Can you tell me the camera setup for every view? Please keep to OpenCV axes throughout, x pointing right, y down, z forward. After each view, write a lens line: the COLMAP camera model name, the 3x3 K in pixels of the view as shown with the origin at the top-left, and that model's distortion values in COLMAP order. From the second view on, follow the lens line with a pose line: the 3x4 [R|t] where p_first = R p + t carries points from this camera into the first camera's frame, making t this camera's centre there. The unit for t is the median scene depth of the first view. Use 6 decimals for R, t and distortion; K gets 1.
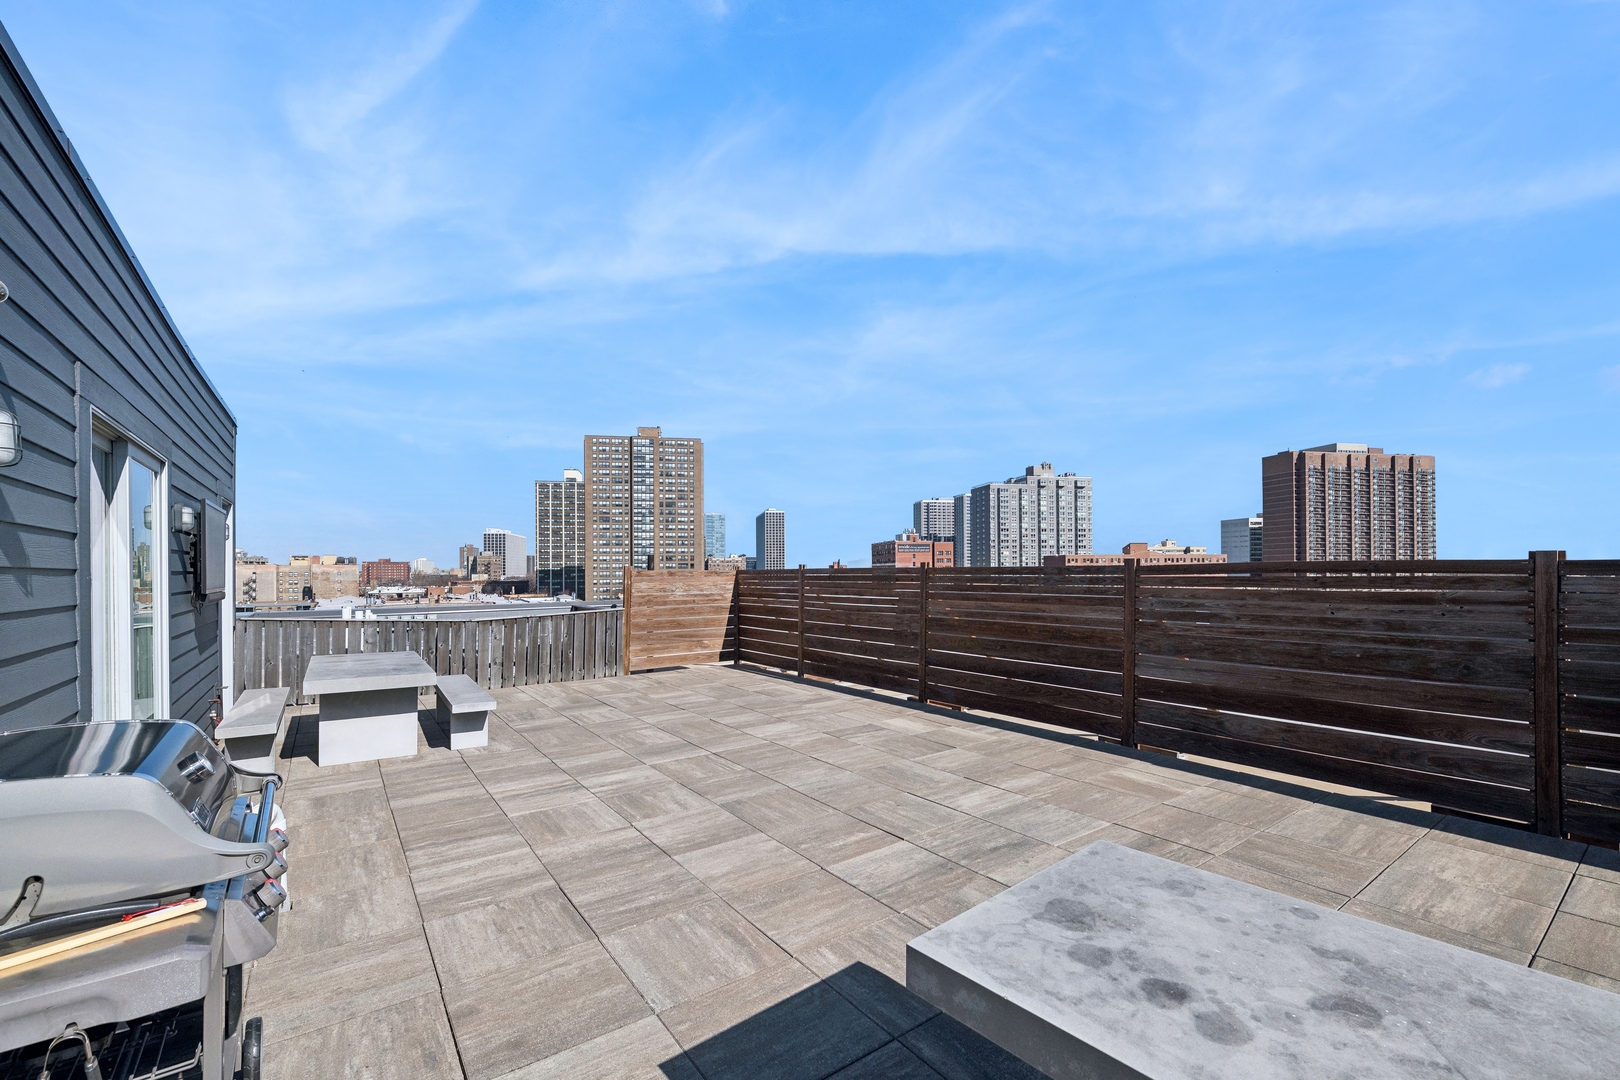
lens RADIAL K [[663.0, 0, 807.1], [0, 663.0, 566.1], [0, 0, 1]] dist [-0.006071, -0.000461]
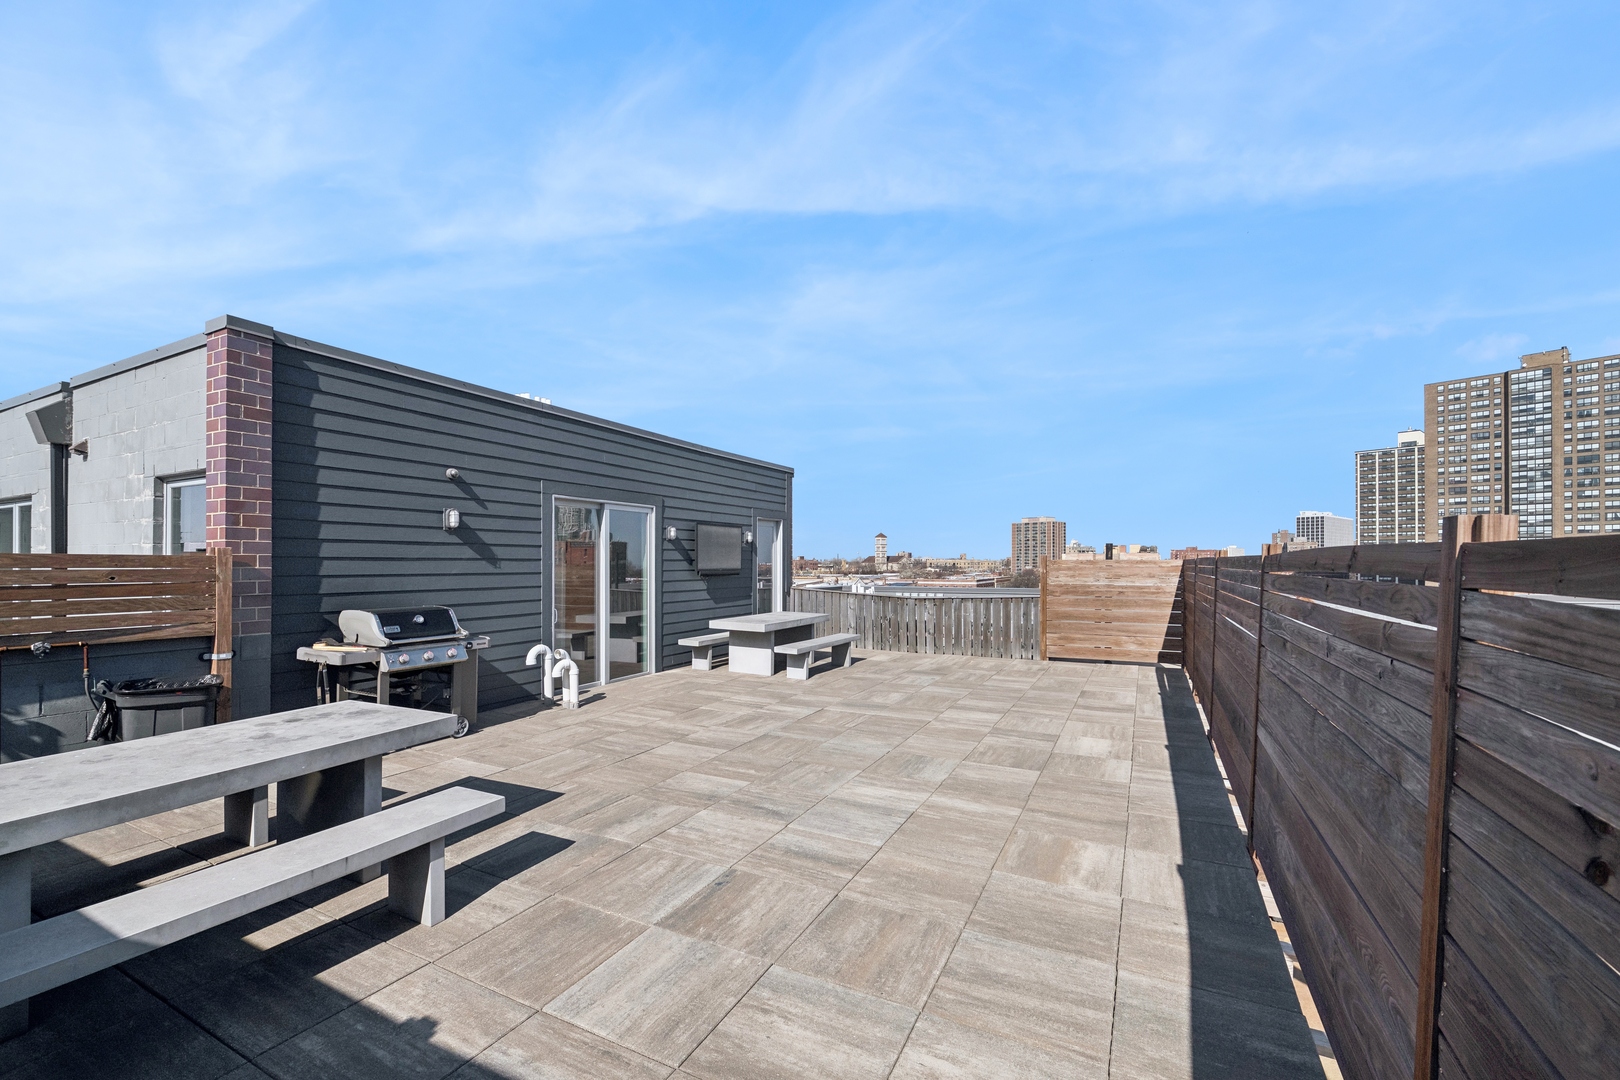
lens RADIAL K [[663.0, 0, 815.6], [0, 663.0, 556.0], [0, 0, 1]] dist [-0.006071, -0.000461]
pose [[0.463604, -0.001412, -0.886041, 0.810515], [0.004325, 0.999990, 0.000669, -0.001974], [0.886032, -0.004142, 0.463606, 0.341651]]
